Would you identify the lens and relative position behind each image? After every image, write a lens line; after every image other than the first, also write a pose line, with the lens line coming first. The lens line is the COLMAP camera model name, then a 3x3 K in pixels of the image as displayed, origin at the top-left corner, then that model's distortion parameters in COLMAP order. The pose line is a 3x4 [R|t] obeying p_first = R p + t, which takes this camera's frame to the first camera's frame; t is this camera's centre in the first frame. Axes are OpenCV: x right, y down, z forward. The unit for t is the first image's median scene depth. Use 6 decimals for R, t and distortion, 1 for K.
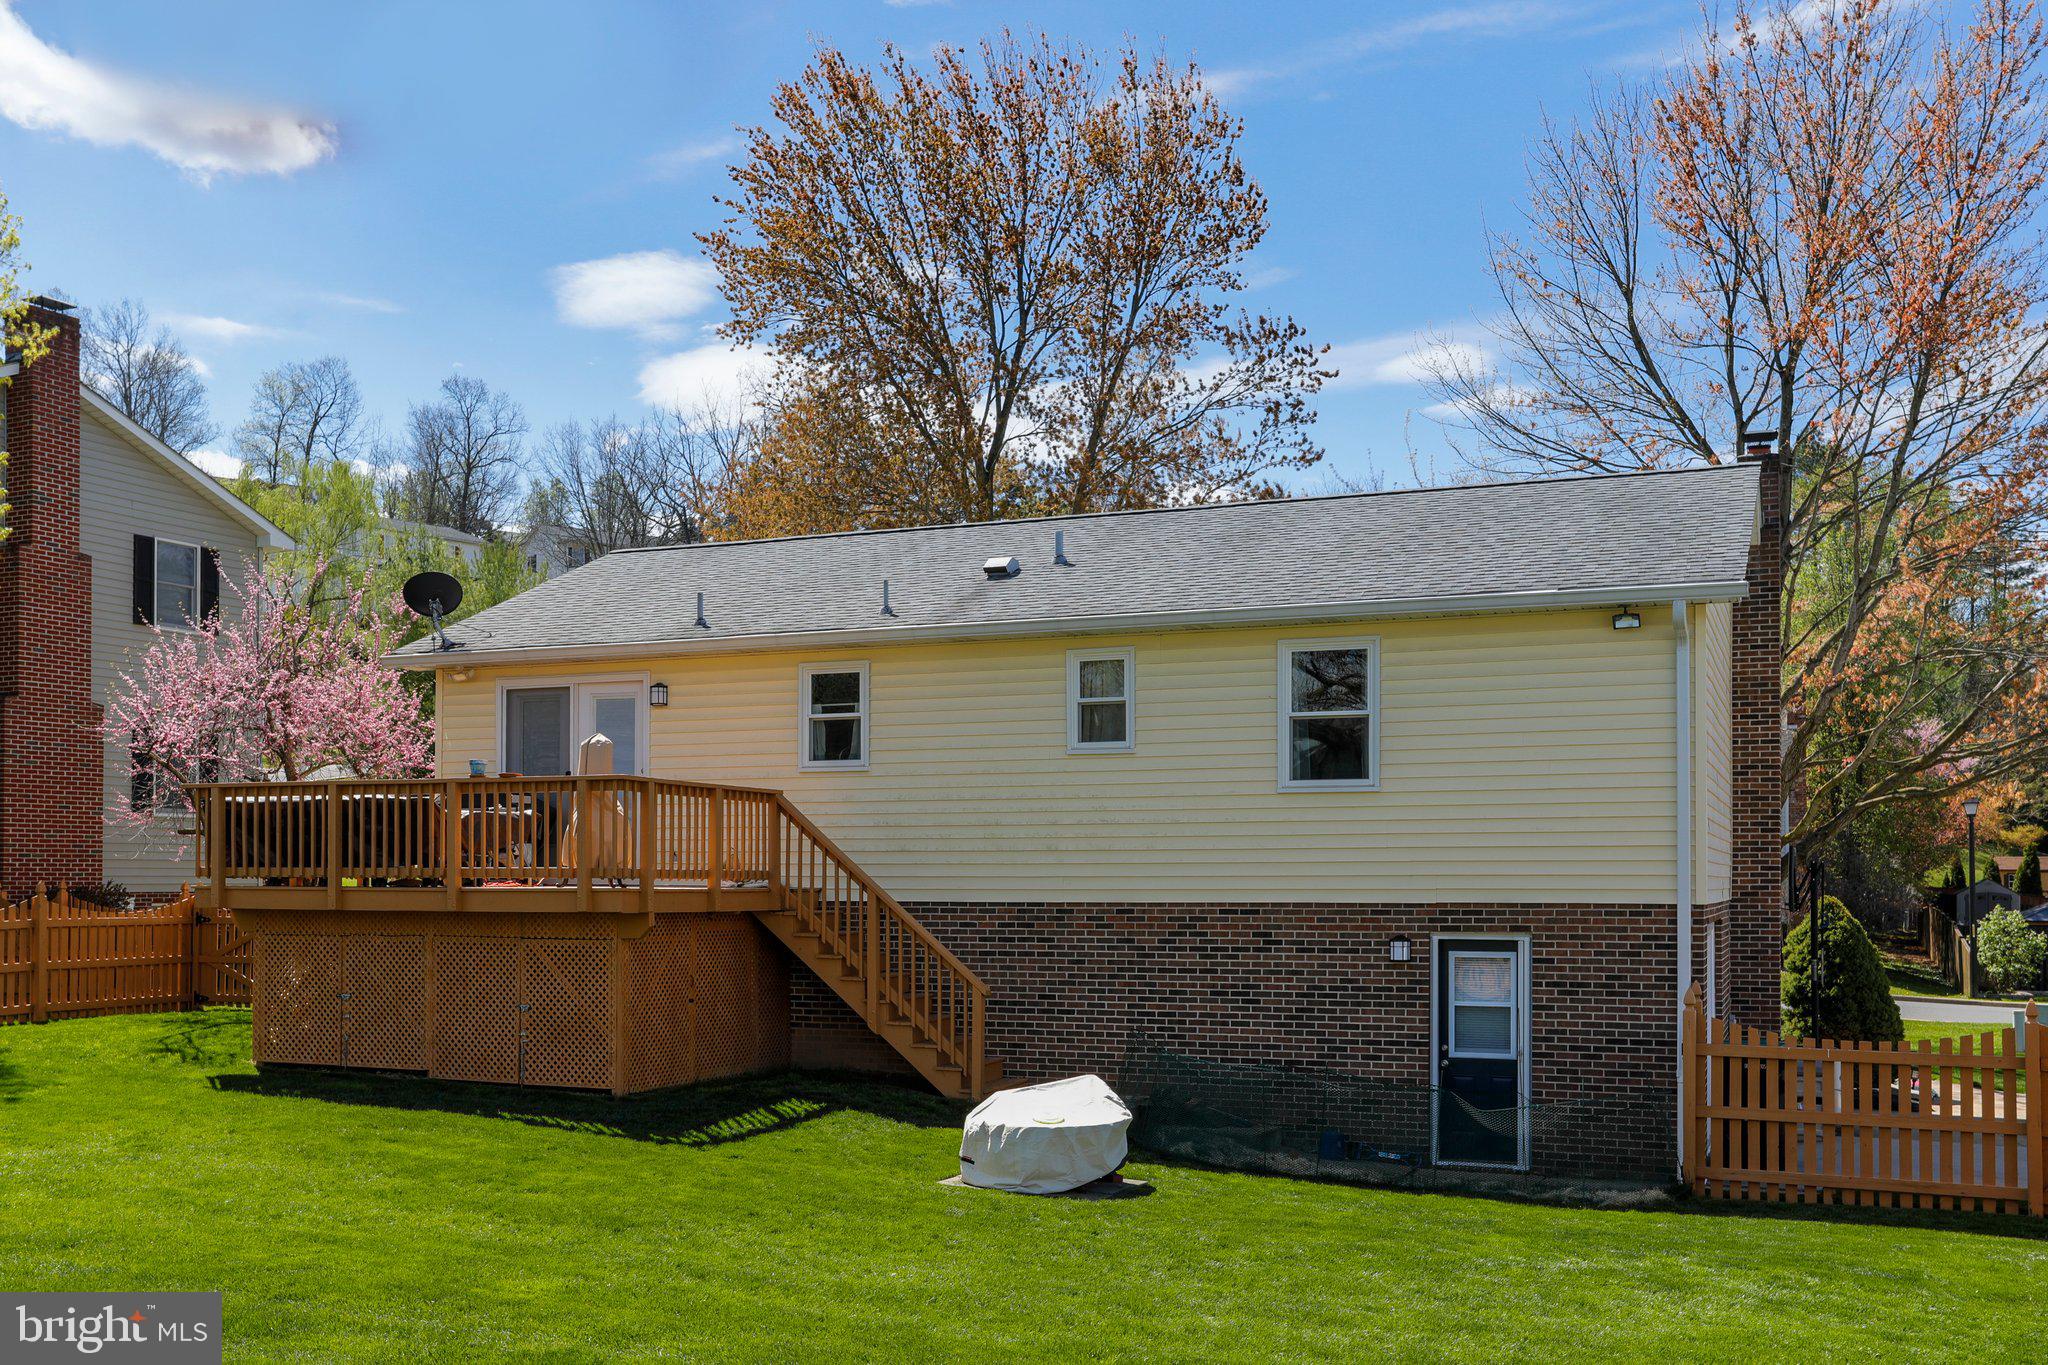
lens RADIAL K [[1910.5, 0, 980.8], [0, 1910.5, 819.4], [0, 0, 1]] dist [0.020123, 0.000000]
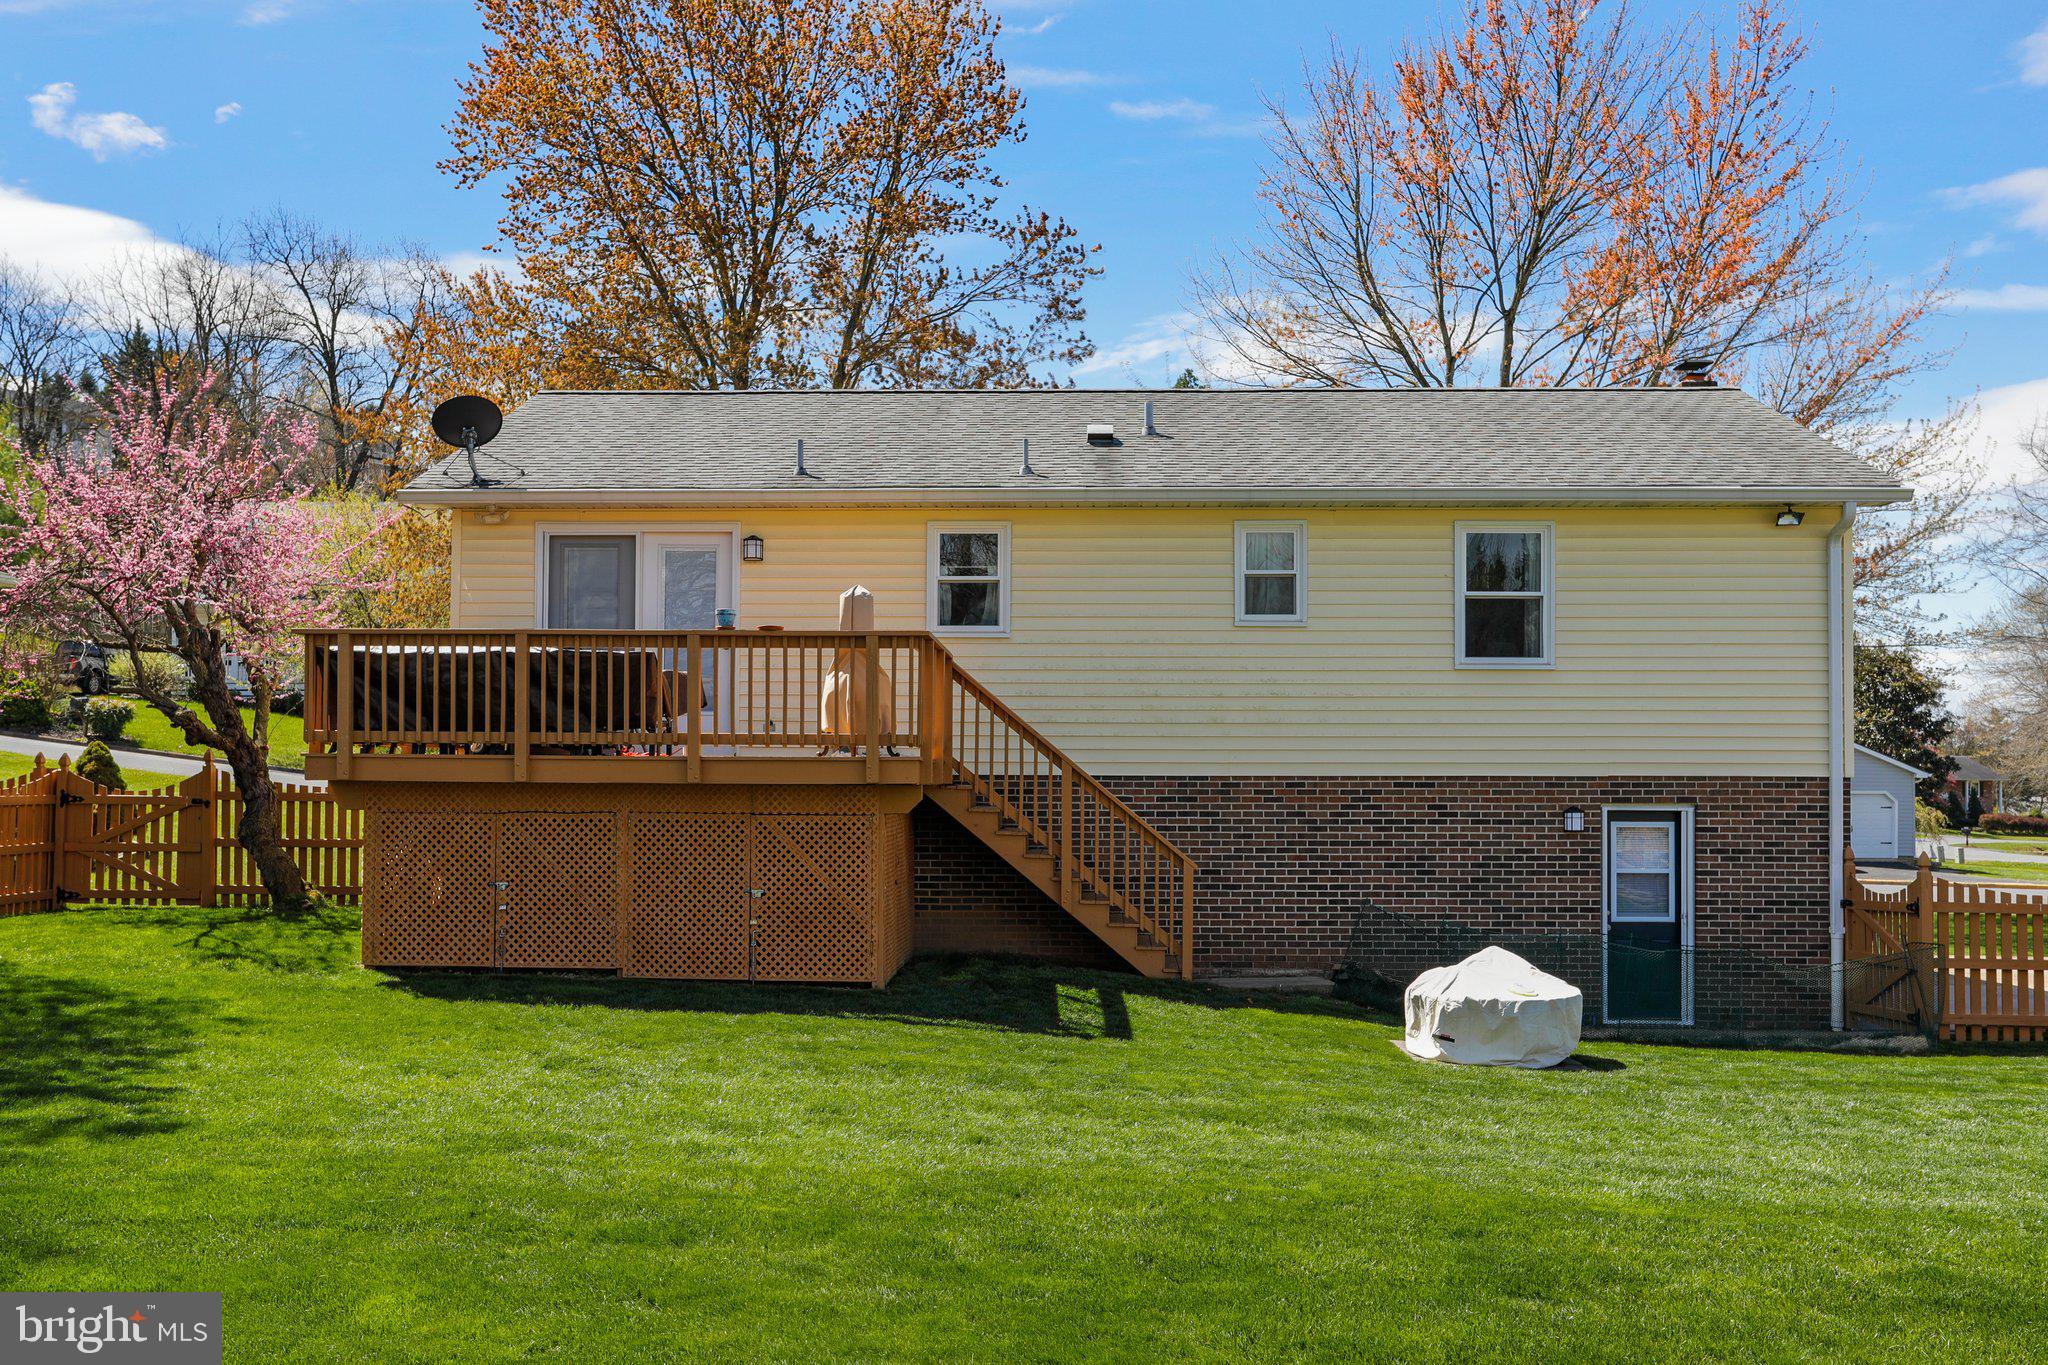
lens RADIAL K [[1823.4, 0, 990.3], [0, 1823.4, 704.8], [0, 0, 1]] dist [0.011980, 0.022632]
pose [[0.935352, 0.015198, 0.353392, -0.416297], [-0.014522, 0.999884, -0.004563, 0.013094], [-0.353420, -0.000864, 0.935464, 0.166260]]
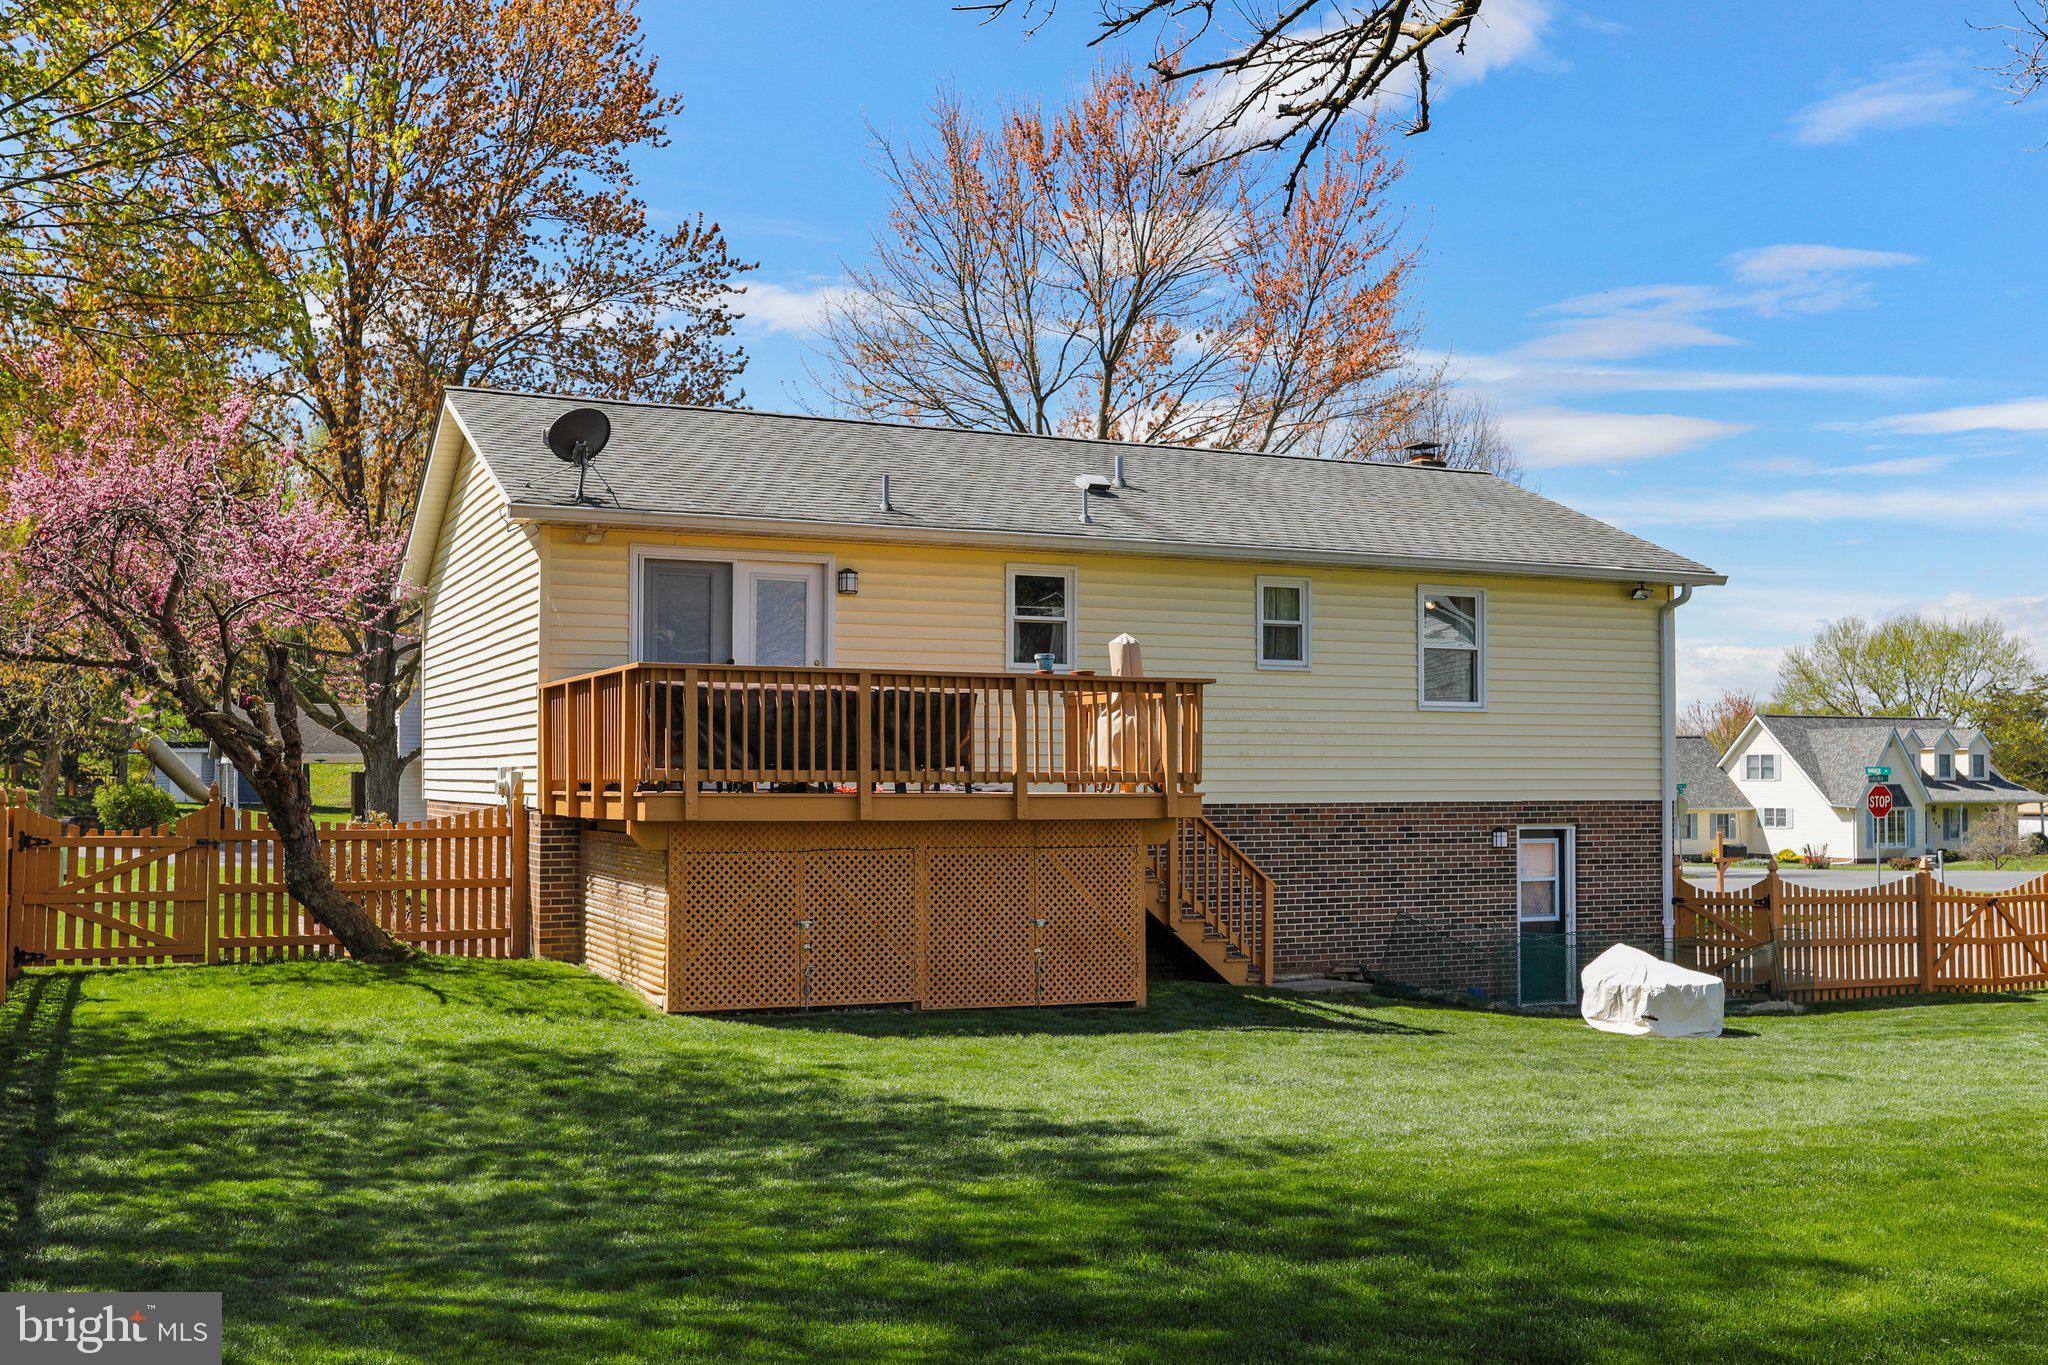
lens RADIAL K [[1910.5, 0, 954.5], [0, 1910.5, 719.4], [0, 0, 1]] dist [0.020123, 0.000000]
pose [[0.689811, 0.021688, 0.723665, -0.897907], [-0.023674, 0.999692, -0.007394, 0.007153], [-0.723602, -0.012031, 0.690112, 0.372808]]
